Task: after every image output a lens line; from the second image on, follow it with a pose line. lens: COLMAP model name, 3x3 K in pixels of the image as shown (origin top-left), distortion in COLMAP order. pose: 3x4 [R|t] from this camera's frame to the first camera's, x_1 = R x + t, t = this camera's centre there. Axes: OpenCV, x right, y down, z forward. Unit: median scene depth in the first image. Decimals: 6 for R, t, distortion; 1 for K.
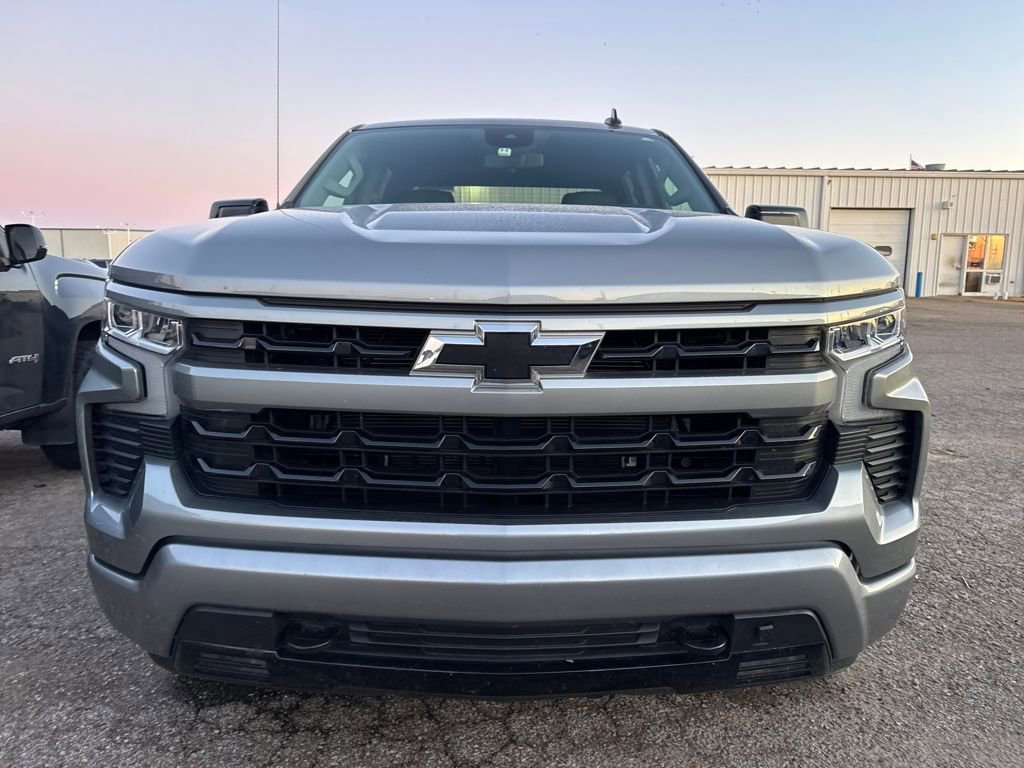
lens RADIAL K [[763.4, 0, 512.7], [0, 763.4, 383.1], [0, 0, 1]] dist [0.018034, -0.007880]
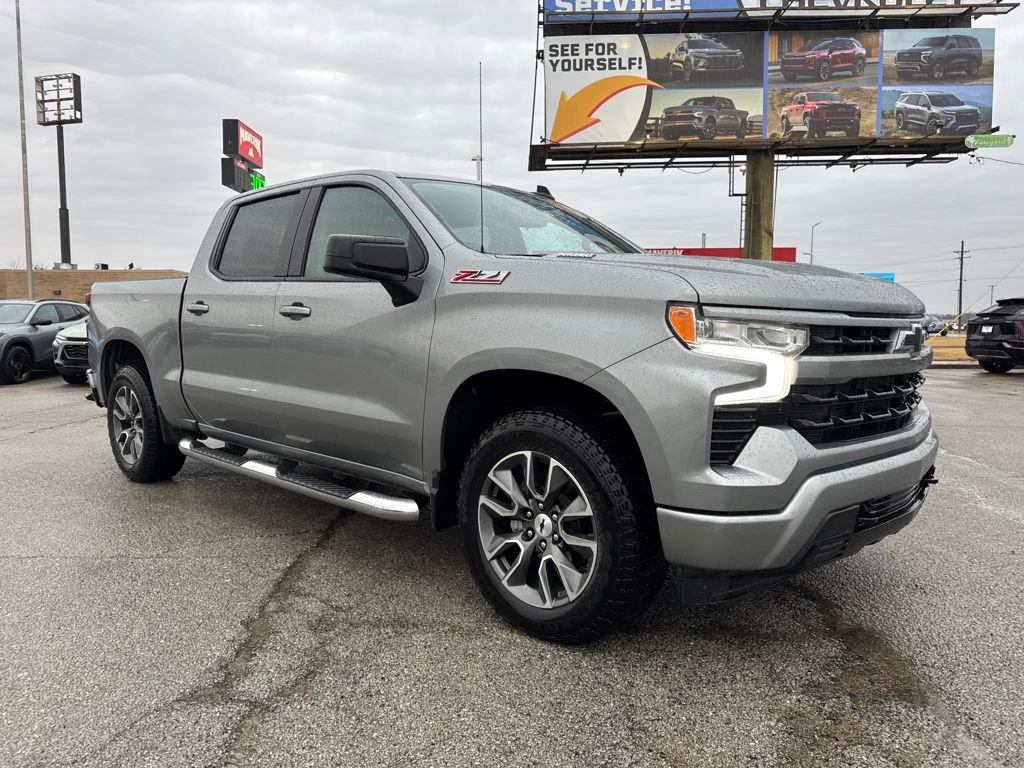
lens RADIAL K [[763.4, 0, 512.7], [0, 763.4, 383.1], [0, 0, 1]] dist [0.018034, -0.007880]
pose [[0.683455, -0.080912, 0.725495, -1.984330], [0.123576, 0.992318, -0.005746, -0.037697], [-0.719457, 0.093581, 0.688203, 0.385601]]
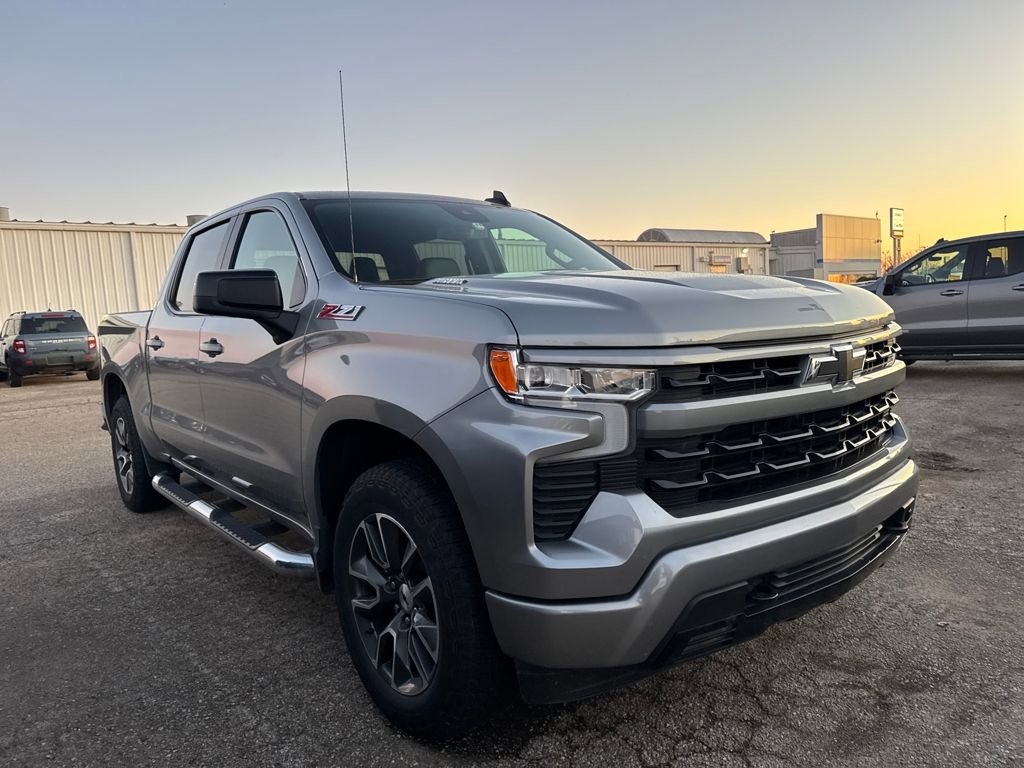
lens RADIAL K [[762.6, 0, 530.5], [0, 762.6, 386.4], [0, 0, 1]] dist [0.062711, -0.001434]
pose [[0.761828, -0.122121, 0.636164, -1.405330], [0.163039, 0.986602, -0.005853, -0.082624], [-0.626927, 0.108178, 0.771531, 0.177900]]
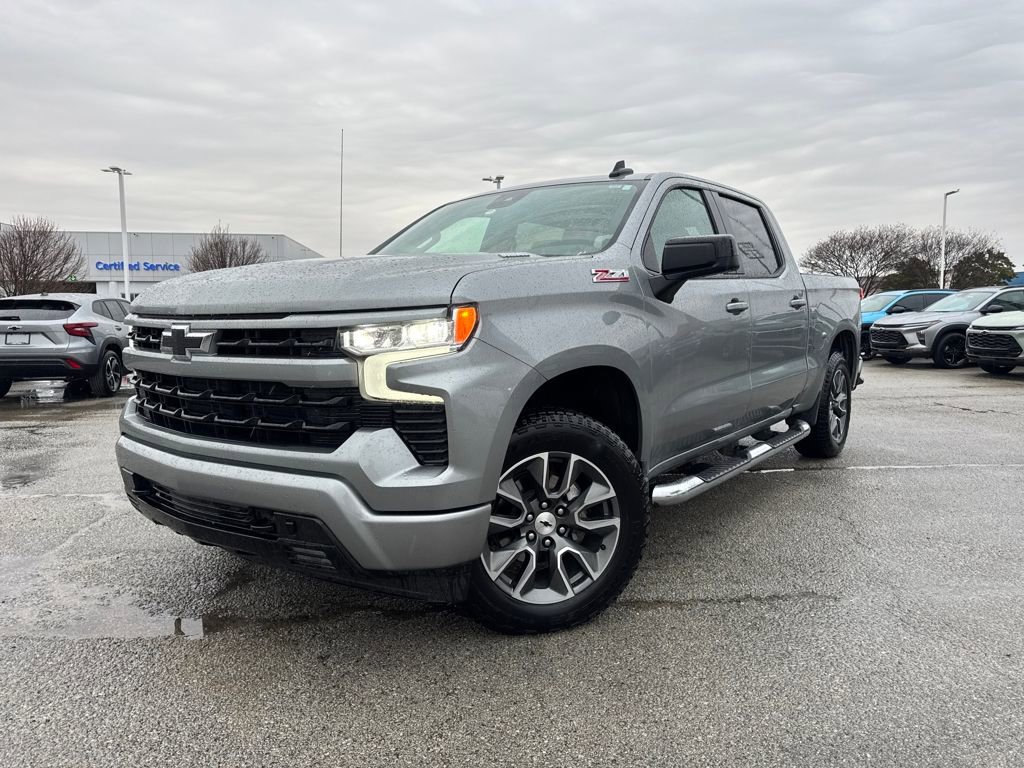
lens RADIAL K [[763.4, 0, 512.7], [0, 763.4, 383.1], [0, 0, 1]] dist [0.018034, -0.007880]
pose [[0.777491, 0.047215, -0.627119, 1.692619], [-0.080405, 0.996457, -0.024662, 0.041028], [0.623733, 0.069598, 0.778533, 0.066566]]
